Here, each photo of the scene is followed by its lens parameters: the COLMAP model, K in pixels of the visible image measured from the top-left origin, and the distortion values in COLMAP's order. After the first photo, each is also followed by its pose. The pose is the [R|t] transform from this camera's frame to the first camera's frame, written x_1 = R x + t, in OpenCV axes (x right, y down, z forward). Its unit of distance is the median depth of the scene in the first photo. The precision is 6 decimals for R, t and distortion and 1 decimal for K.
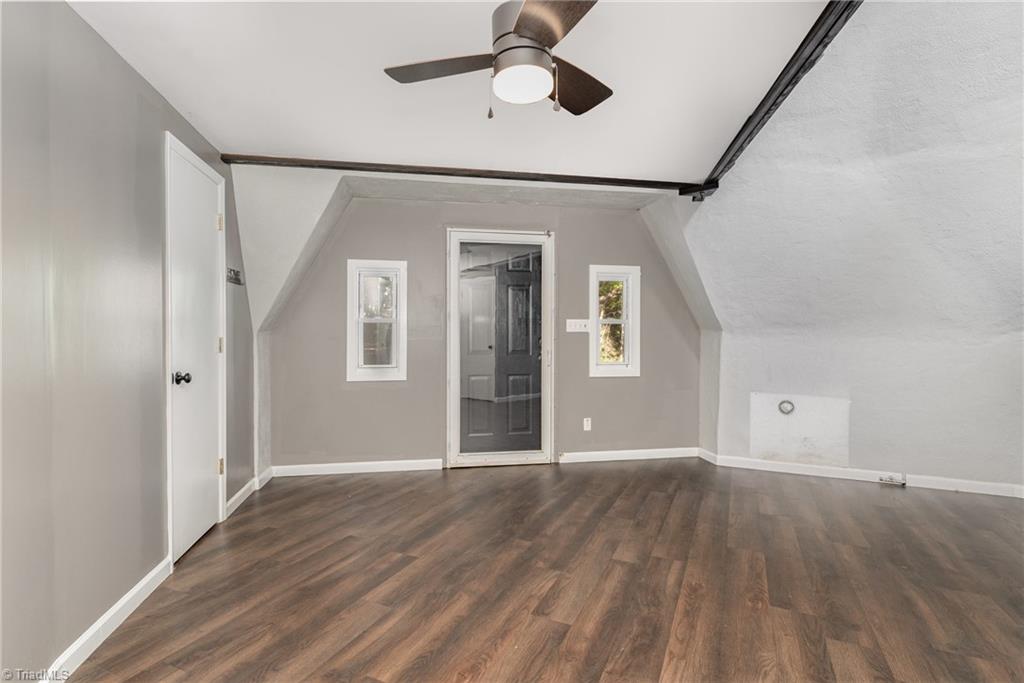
lens RADIAL K [[496.3, 0, 516.4], [0, 496.3, 342.9], [0, 0, 1]] dist [0.002562, -0.000274]
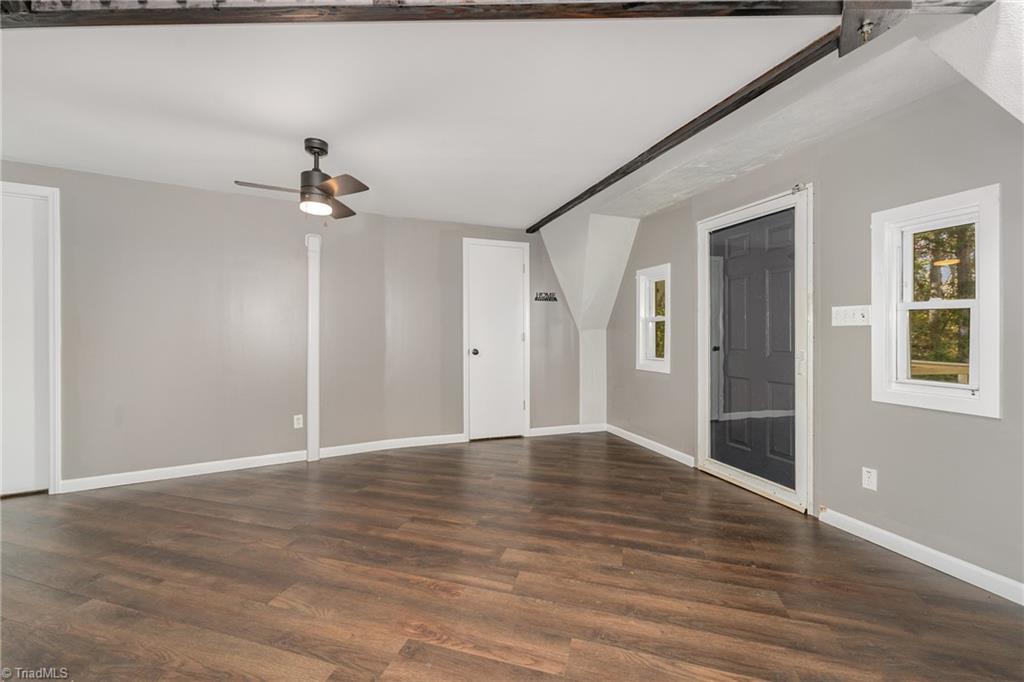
lens RADIAL K [[413.2, 0, 510.6], [0, 413.2, 333.8], [0, 0, 1]] dist [-0.004194, 0.001018]
pose [[0.137653, 0.000108, -0.990480, 0.663284], [-0.020554, 0.999785, -0.002748, -0.001655], [0.990267, 0.020737, 0.137626, 0.567884]]
